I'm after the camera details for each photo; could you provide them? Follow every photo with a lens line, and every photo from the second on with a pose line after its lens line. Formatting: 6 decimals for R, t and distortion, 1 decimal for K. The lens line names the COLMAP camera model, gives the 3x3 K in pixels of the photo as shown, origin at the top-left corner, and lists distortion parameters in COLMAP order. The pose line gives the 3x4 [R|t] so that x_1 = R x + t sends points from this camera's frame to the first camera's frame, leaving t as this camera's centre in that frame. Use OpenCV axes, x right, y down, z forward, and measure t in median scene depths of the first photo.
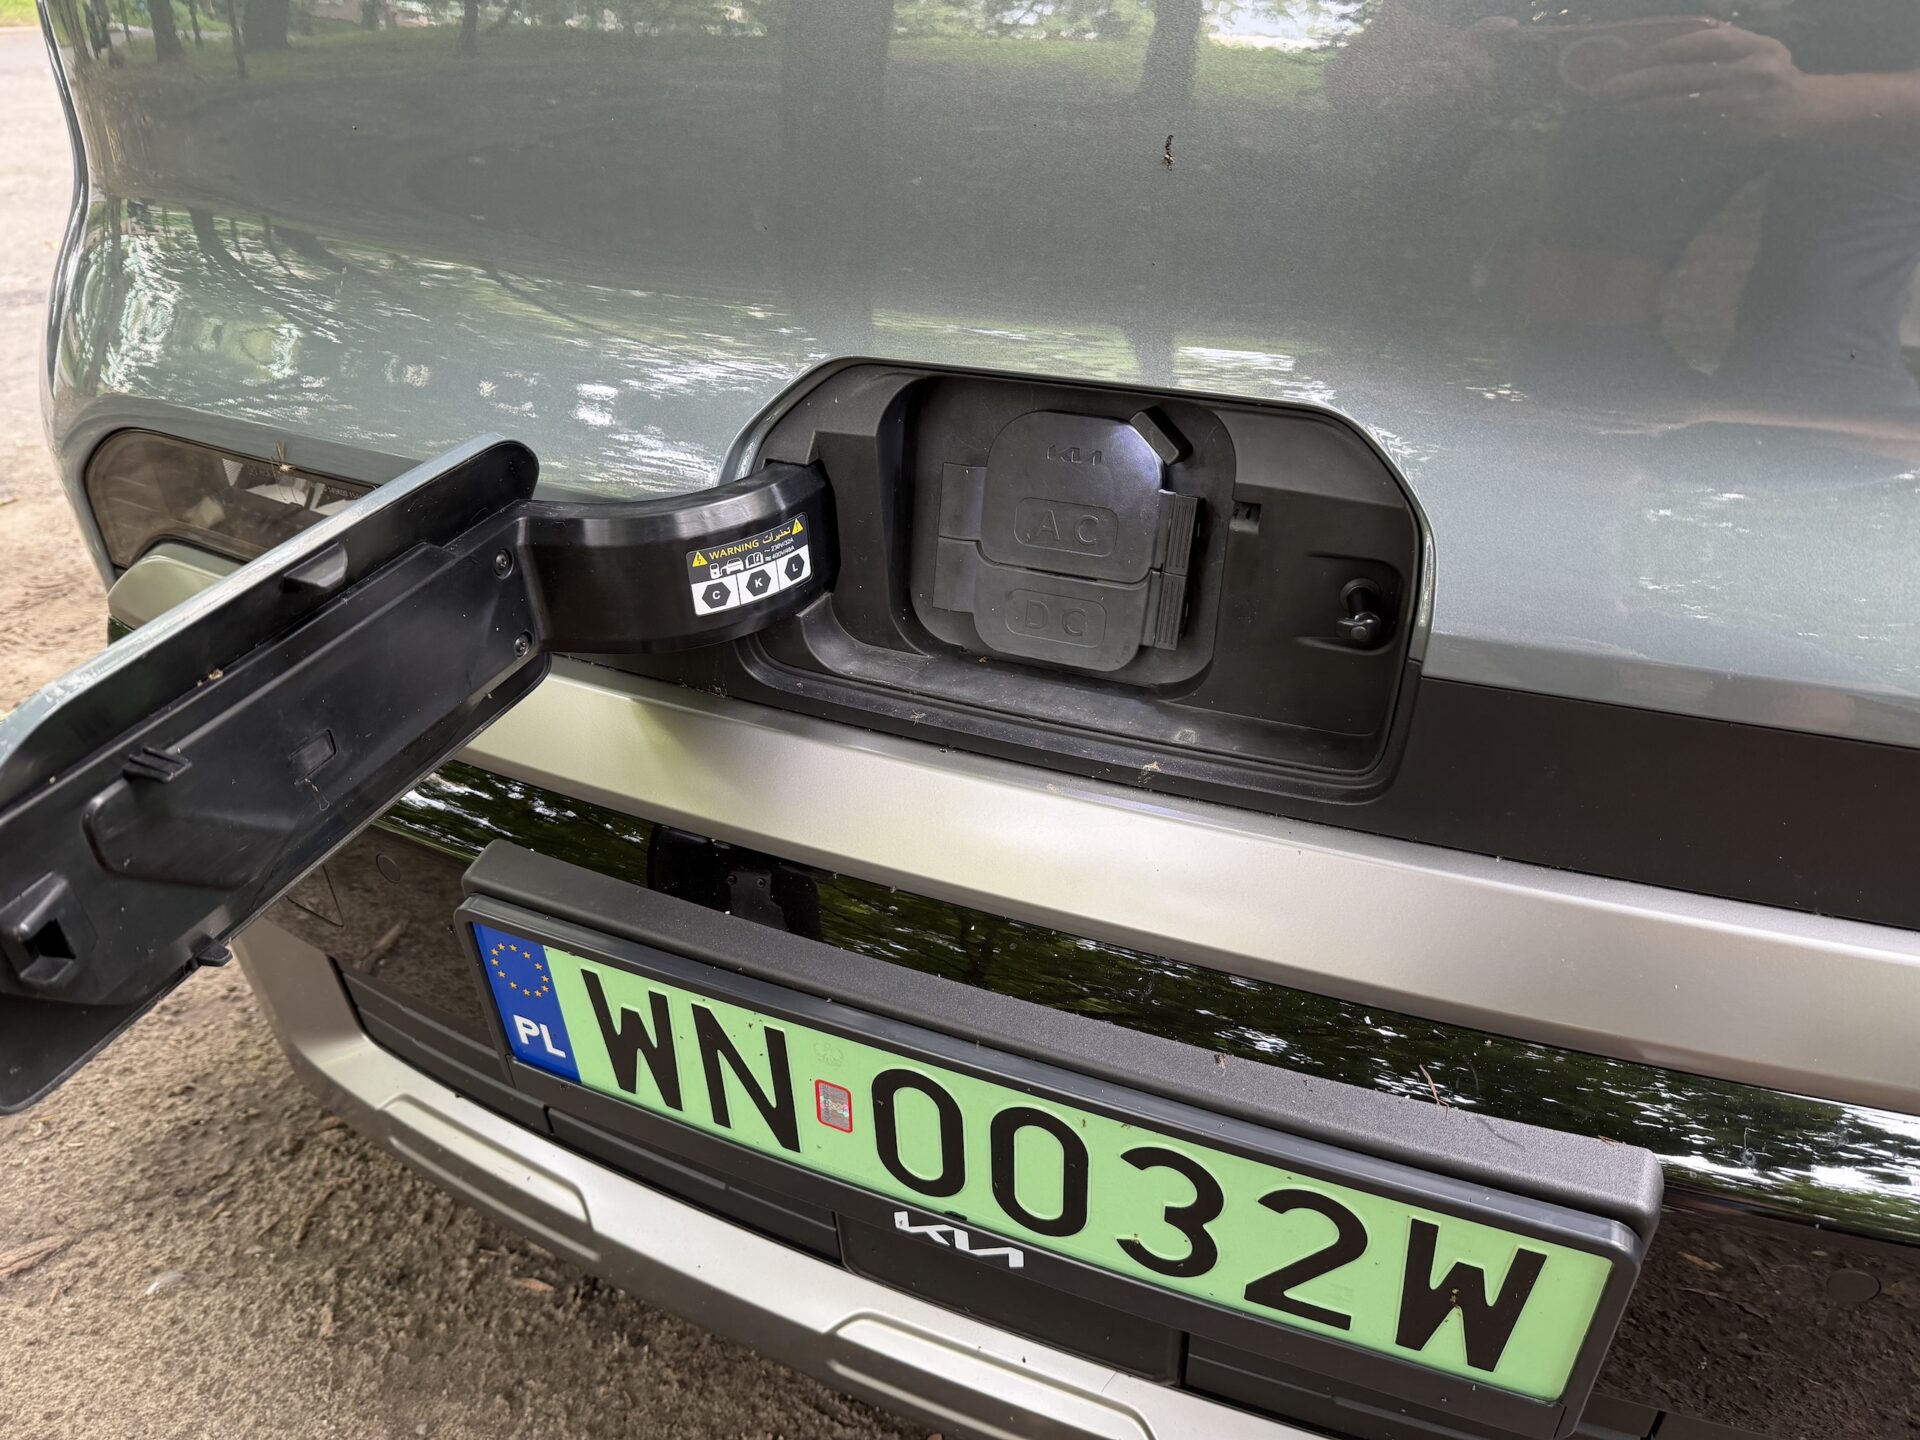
lens RADIAL K [[1315.7, 0, 956.4], [0, 1315.7, 667.7], [0, 0, 1]] dist [0.054983, -0.045763]
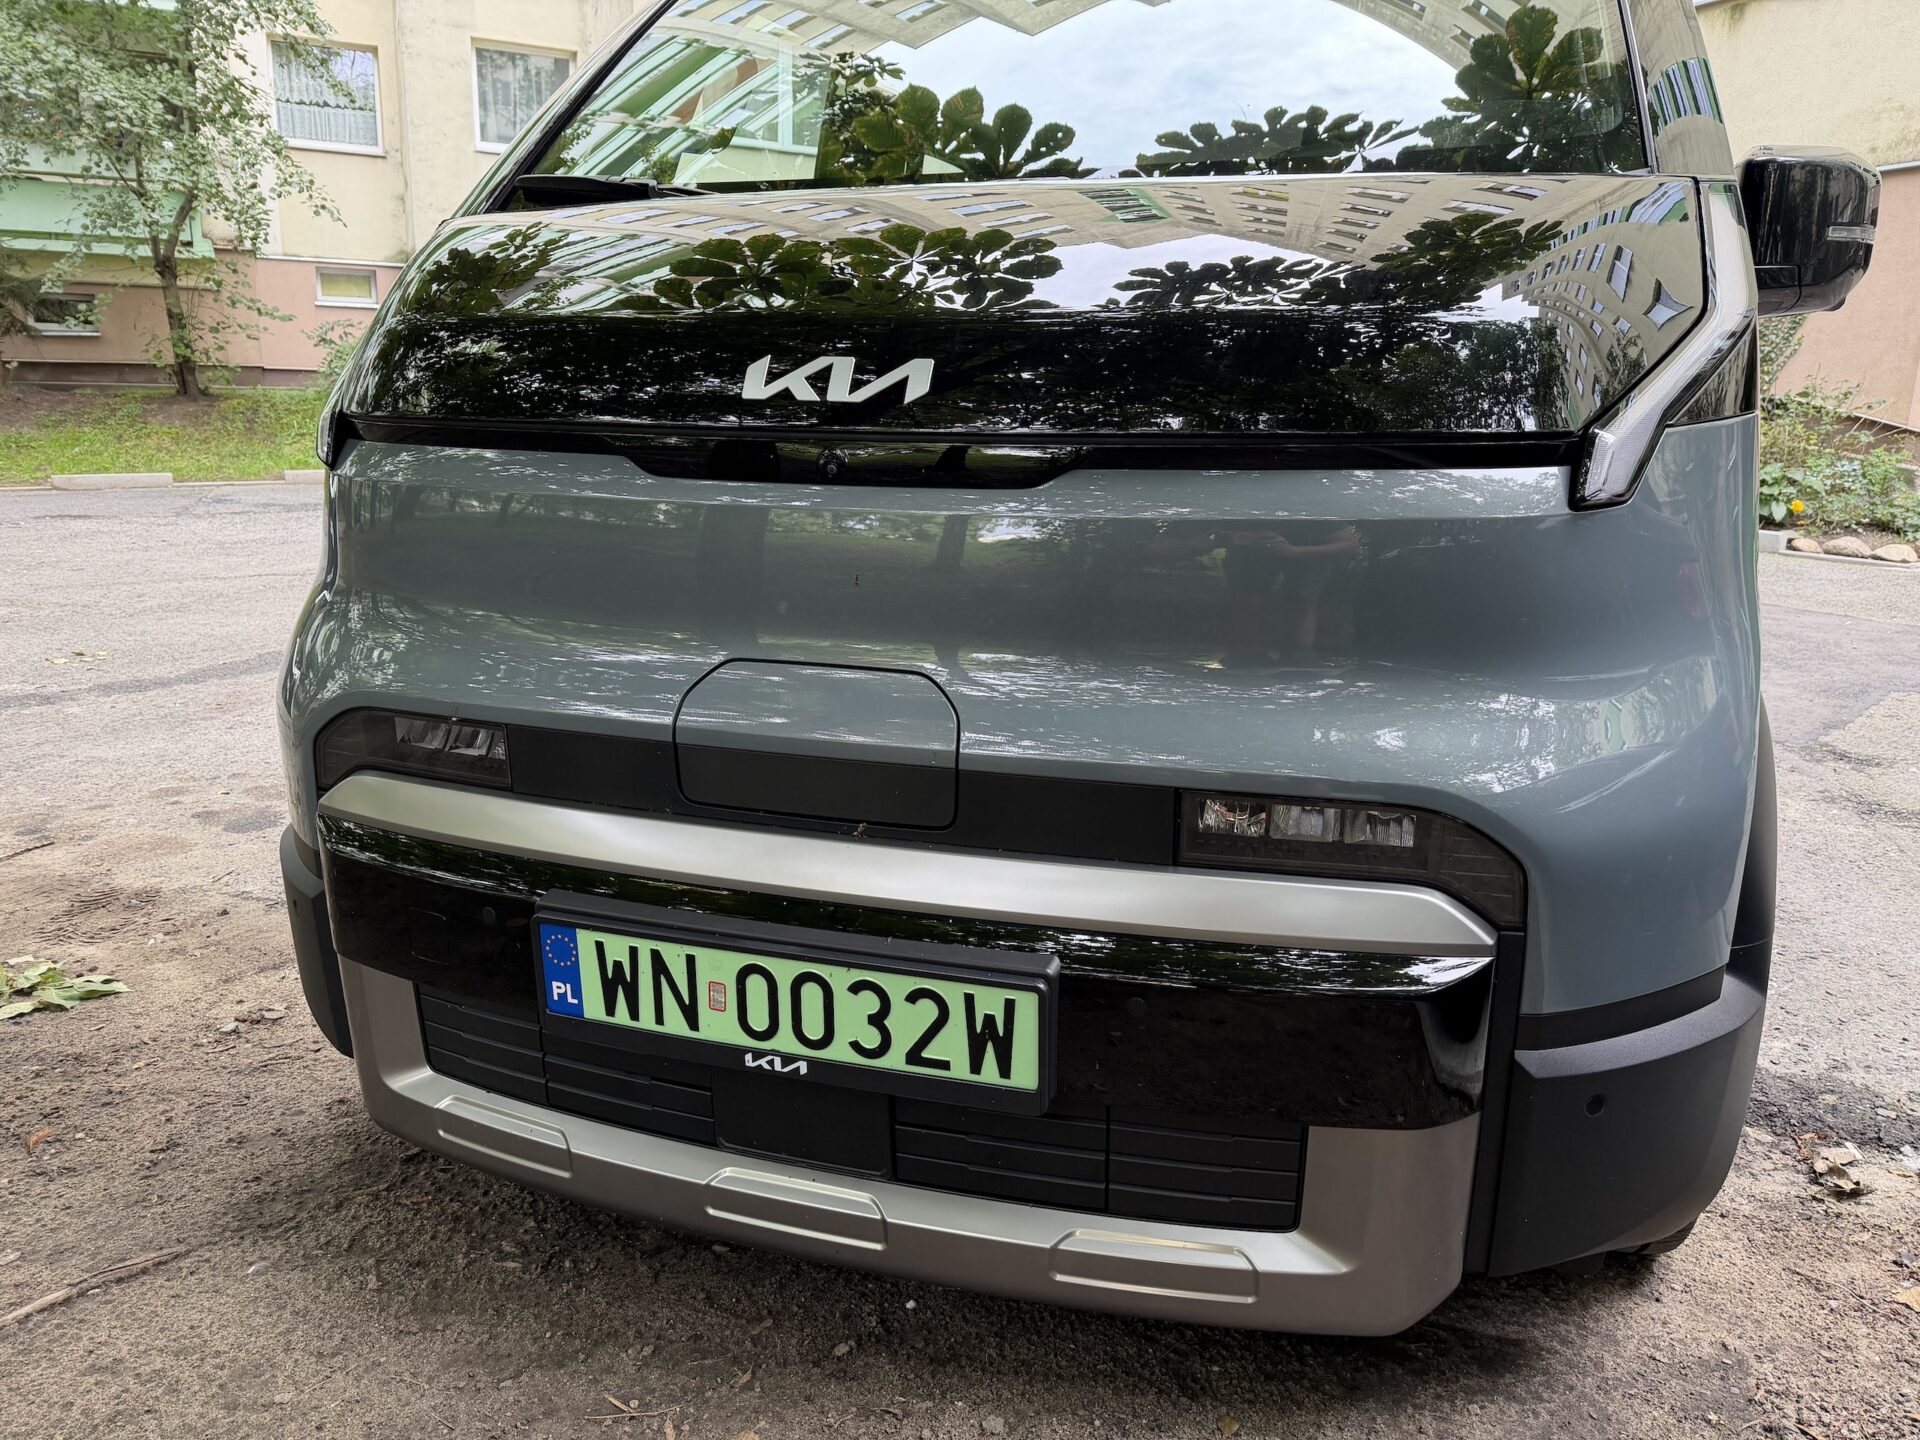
lens RADIAL K [[1310.9, 0, 993.0], [0, 1310.9, 689.1], [0, 0, 1]] dist [0.003347, -0.001674]
pose [[0.993394, 0.008454, 0.114444, 0.064799], [0.026541, 0.953316, -0.300805, 0.326281], [-0.111644, 0.301855, 0.946794, -0.756216]]
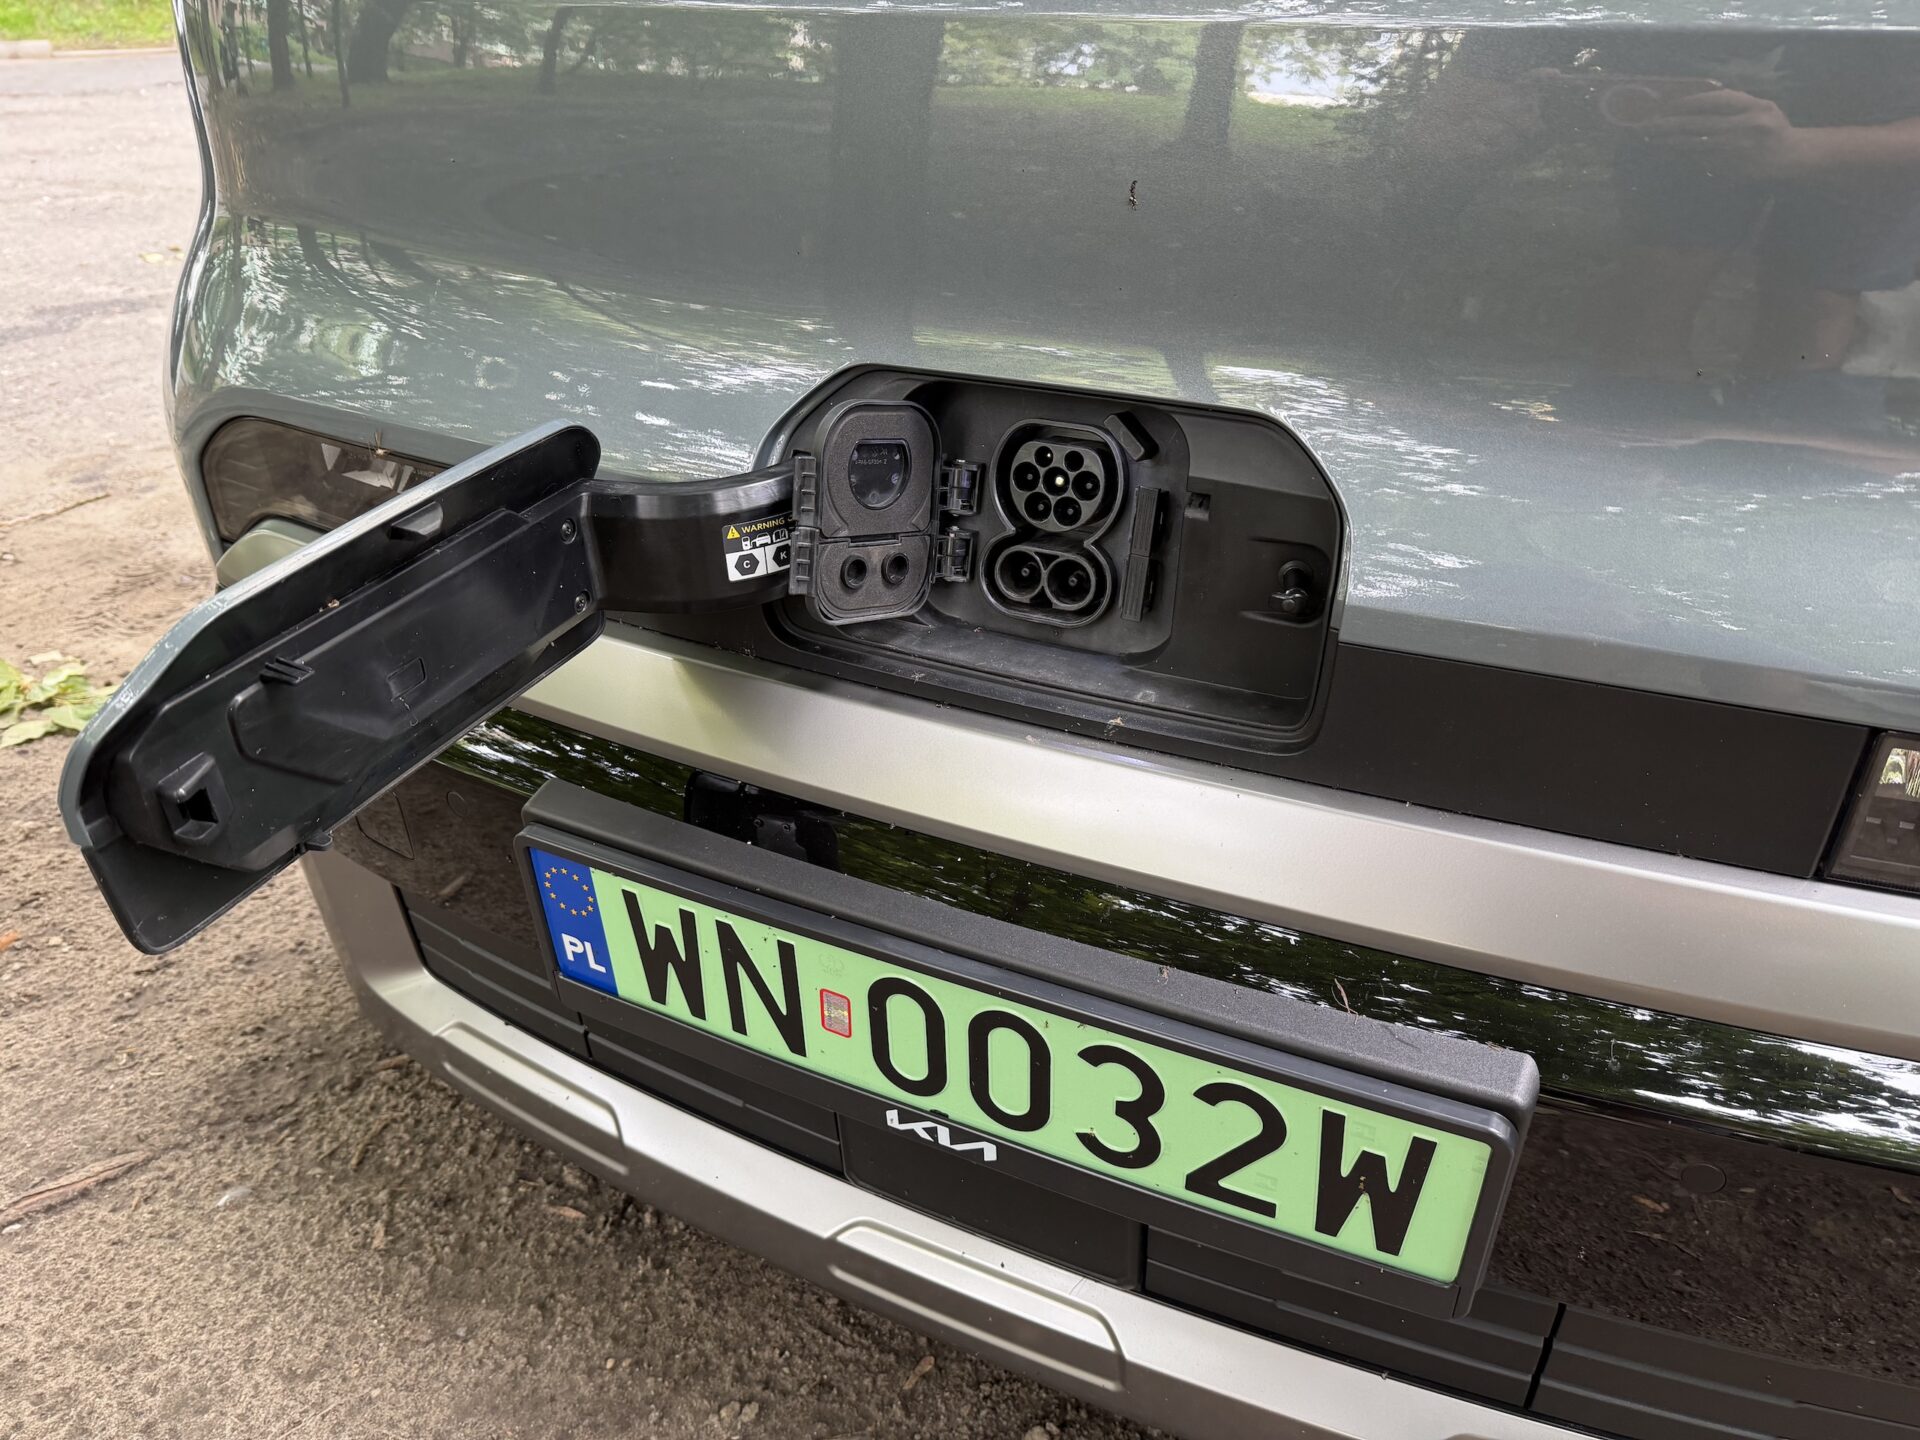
lens RADIAL K [[1306.4, 0, 958.0], [0, 1306.4, 670.6], [0, 0, 1]] dist [0.098432, -0.096479]
pose [[0.999039, 0.028332, -0.033455, 0.028201], [-0.028953, 0.999414, -0.018250, 0.033495], [0.032919, 0.019201, 0.999274, -0.093958]]
